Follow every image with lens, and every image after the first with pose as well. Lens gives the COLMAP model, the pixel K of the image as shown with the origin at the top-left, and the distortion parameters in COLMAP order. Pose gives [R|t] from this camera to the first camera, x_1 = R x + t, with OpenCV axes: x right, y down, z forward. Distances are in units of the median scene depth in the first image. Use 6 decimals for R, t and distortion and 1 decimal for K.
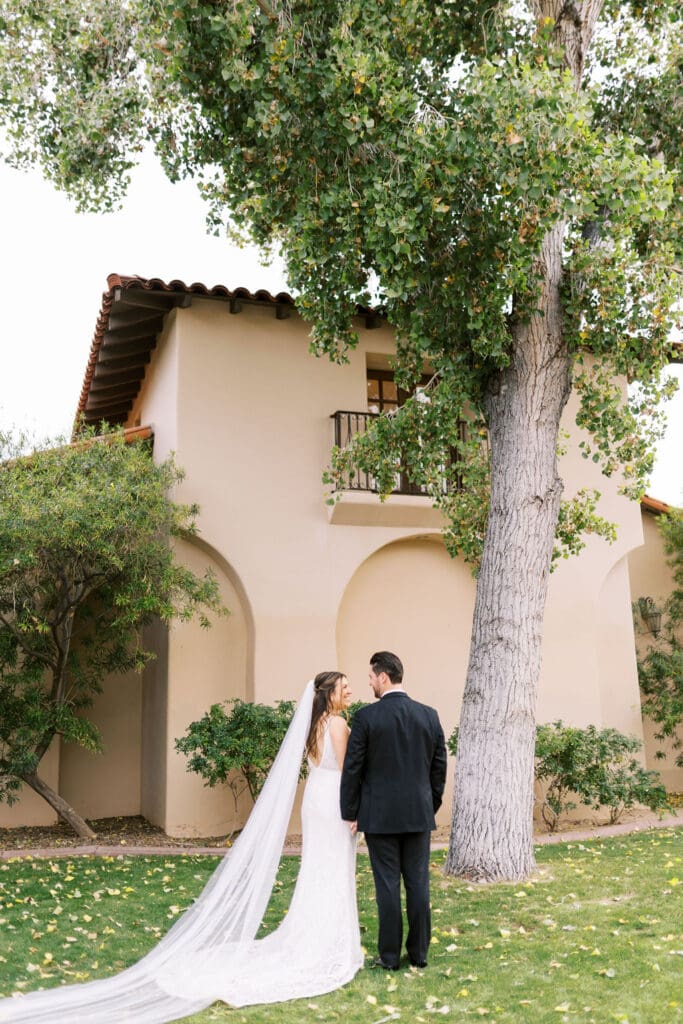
lens RADIAL K [[980.5, 0, 341.5], [0, 980.5, 512.0], [0, 0, 1]] dist [0.002001, -0.009441]
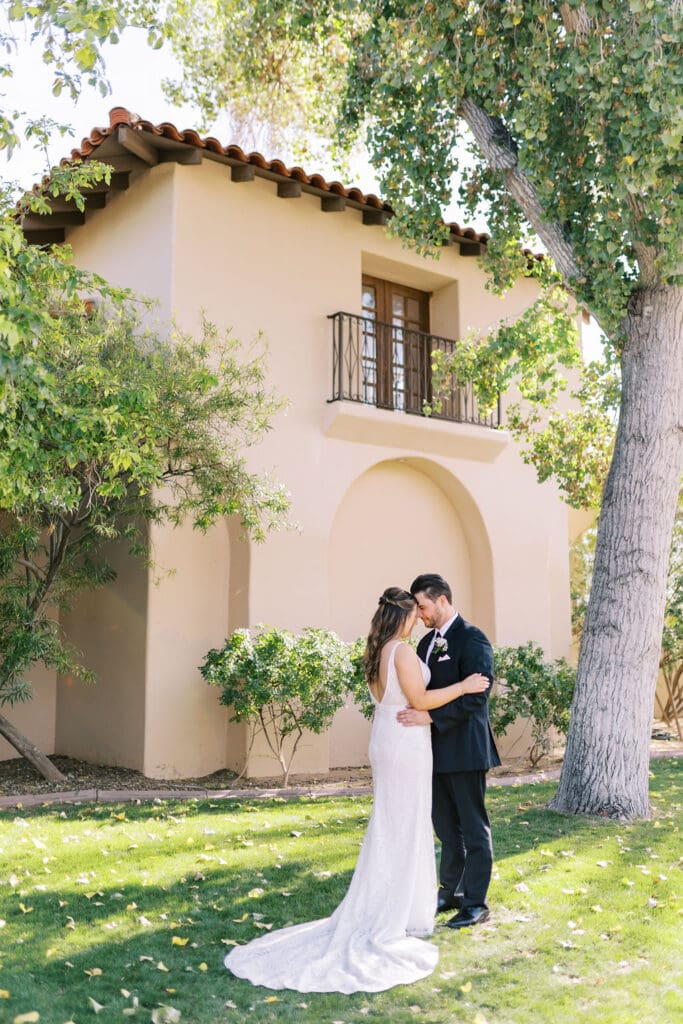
lens RADIAL K [[1018.9, 0, 342.4], [0, 1018.9, 514.8], [0, 0, 1]] dist [0.005775, -0.000896]
pose [[0.944402, 0.067776, 0.321732, -0.425276], [-0.090470, 0.994318, 0.056098, 0.043330], [-0.316102, -0.082086, 0.945167, 0.147864]]
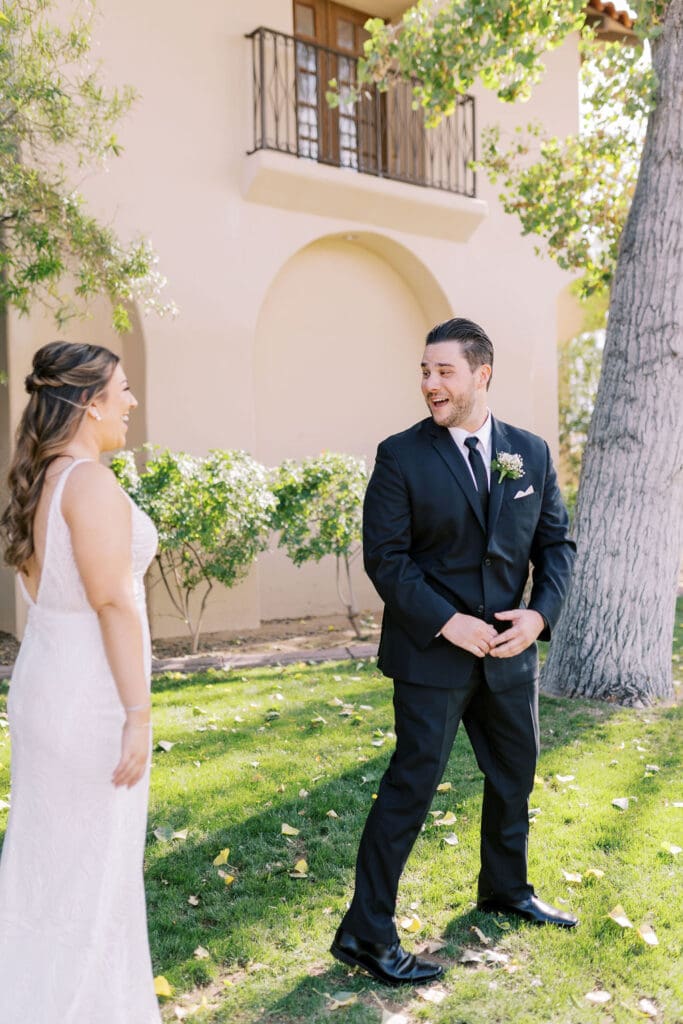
lens RADIAL K [[970.8, 0, 338.0], [0, 970.8, 514.4], [0, 0, 1]] dist [-0.004571, 0.007094]
pose [[0.942288, -0.004449, 0.334773, -0.259991], [-0.074333, 0.972176, 0.222144, 0.101993], [-0.326447, -0.234208, 0.915739, 0.438441]]
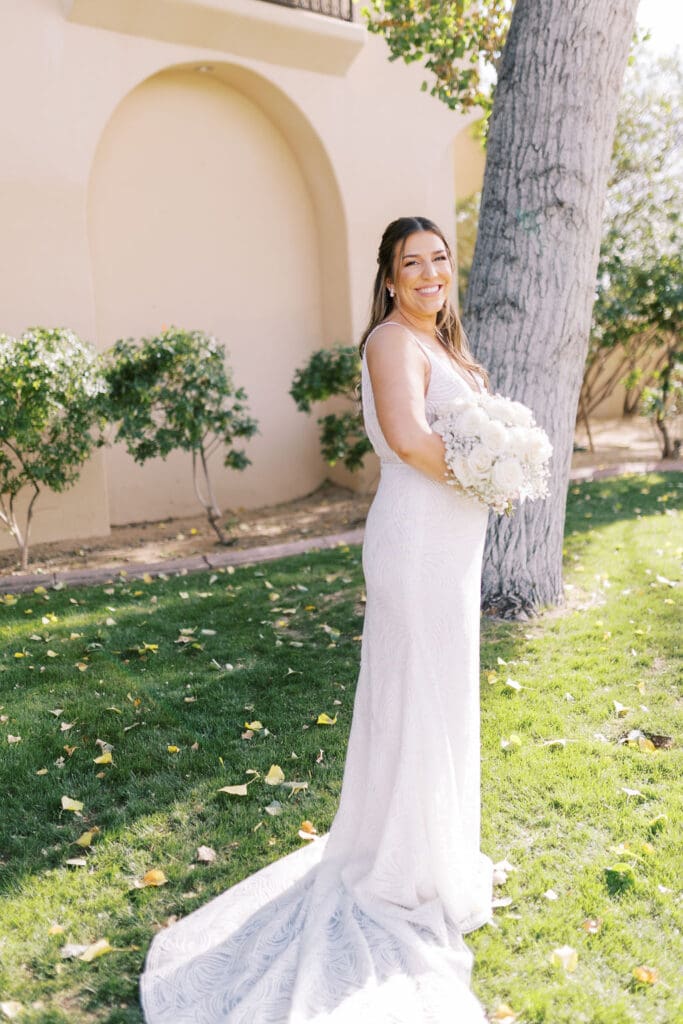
lens RADIAL K [[1055.5, 0, 340.4], [0, 1055.5, 482.3], [0, 0, 1]] dist [0.002120, 0.003167]
pose [[0.908625, -0.062596, 0.412896, -0.199322], [-0.070013, 0.951877, 0.298377, 0.105760], [-0.411703, -0.300021, 0.860516, 0.476375]]
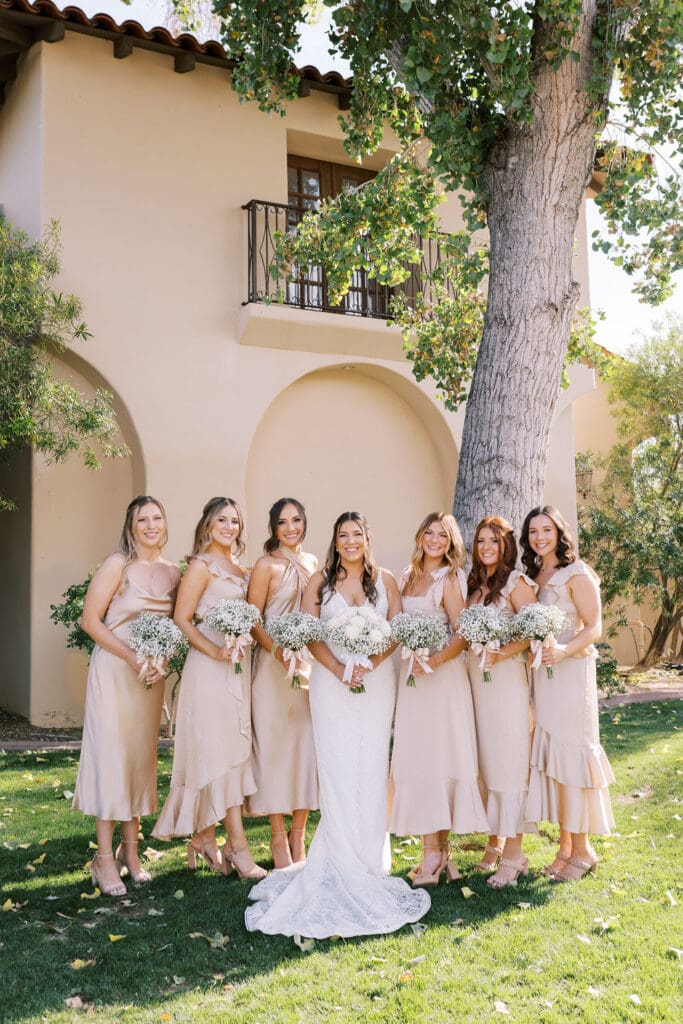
lens RADIAL K [[1058.0, 0, 370.2], [0, 1058.0, 509.5], [0, 0, 1]] dist [-0.004757, 0.002855]
pose [[0.982018, 0.019064, 0.187820, -0.096814], [-0.043726, 0.990803, 0.128054, 0.044597], [-0.183652, -0.133964, 0.973820, 0.179215]]
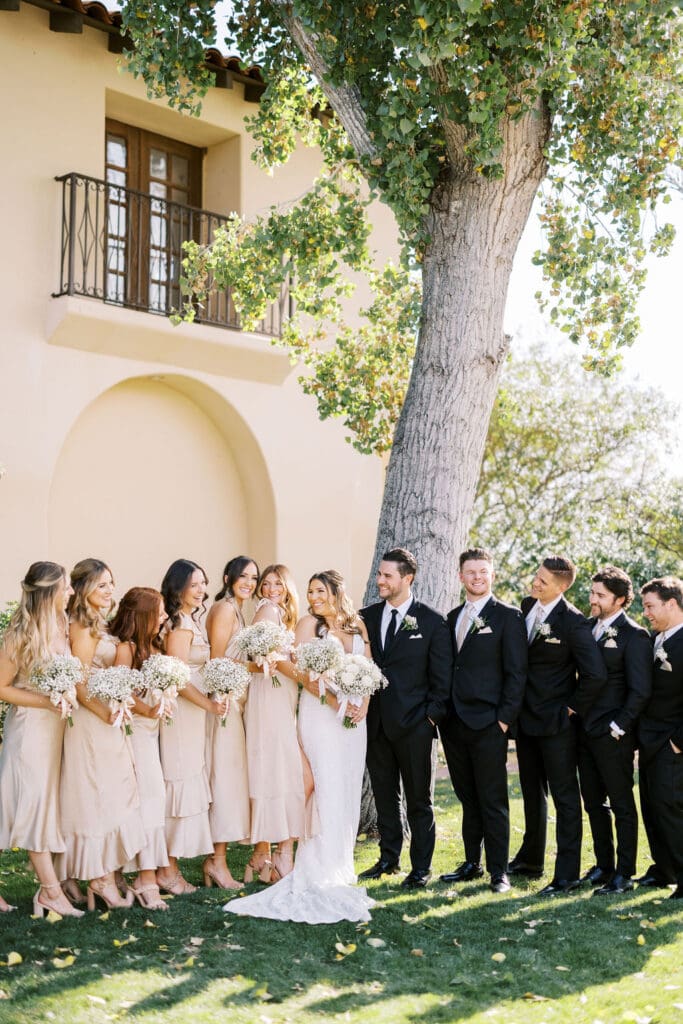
lens RADIAL K [[1472.3, 0, 342.1], [0, 1472.3, 524.7], [0, 0, 1]] dist [0.008217, 0.117719]
pose [[0.881529, 0.069647, 0.466964, -0.426420], [-0.128371, 0.987156, 0.095104, 0.019159], [-0.454342, -0.143781, 0.879147, 0.017322]]
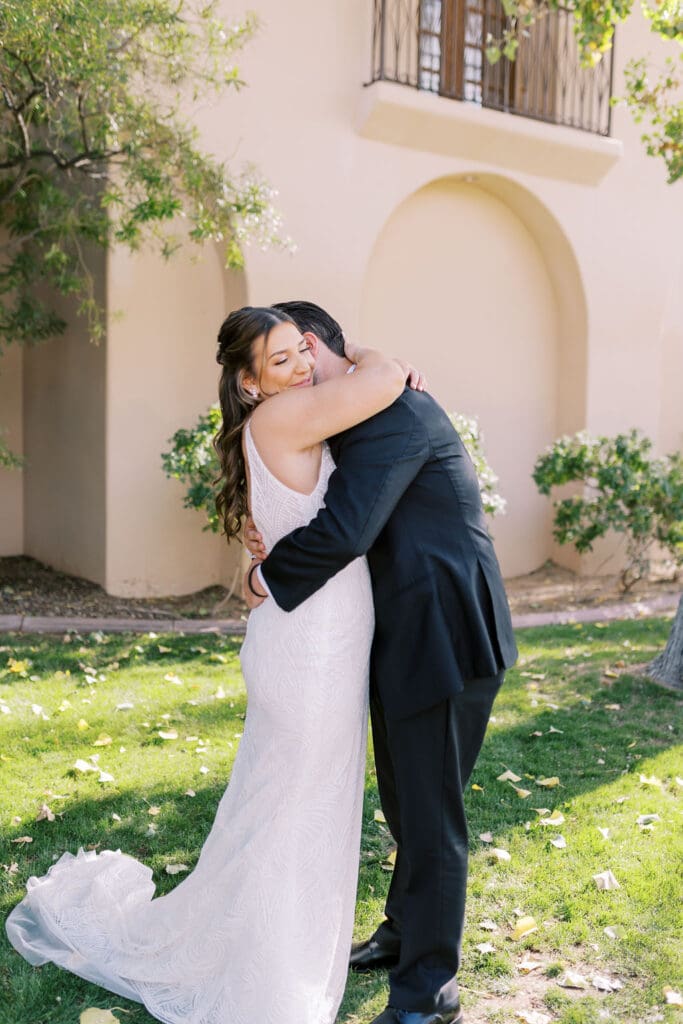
lens RADIAL K [[1015.4, 0, 339.5], [0, 1015.4, 507.2], [0, 0, 1]] dist [-0.002302, 0.003132]
pose [[0.969082, 0.029072, 0.245020, -0.261476], [-0.095966, 0.959257, 0.265739, 0.101172], [-0.227311, -0.281036, 0.932389, 0.454144]]
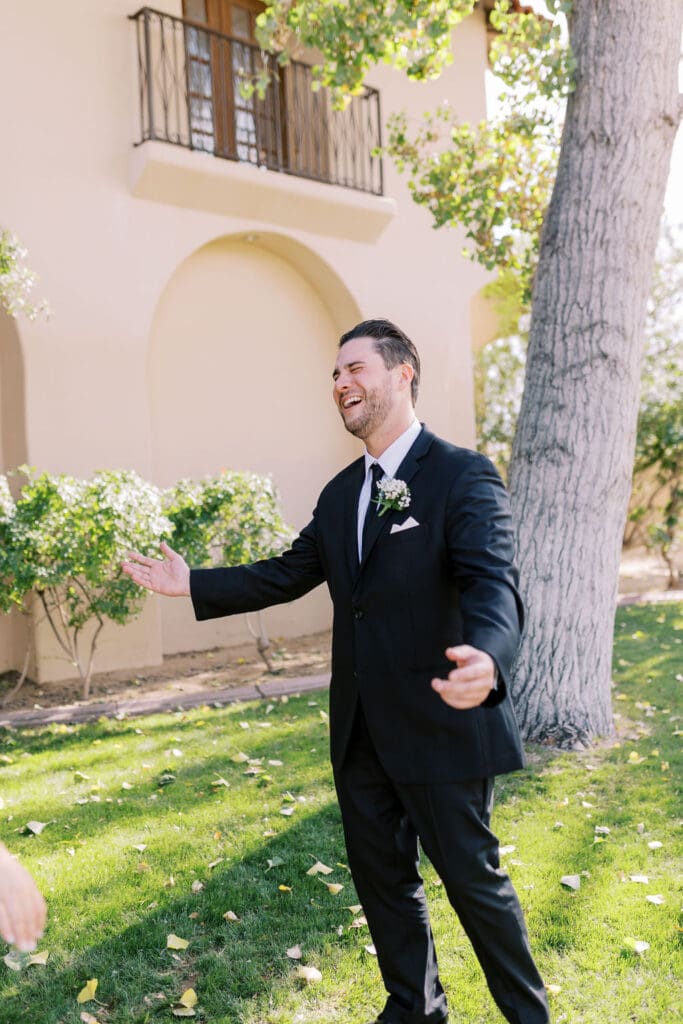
lens RADIAL K [[968.5, 0, 341.5], [0, 968.5, 512.0], [0, 0, 1]] dist [-0.004097, 0.009160]
pose [[0.909255, -0.026168, 0.415416, -0.222303], [-0.065090, 0.976805, 0.204000, 0.108095], [-0.411118, -0.212528, 0.886461, 0.508116]]
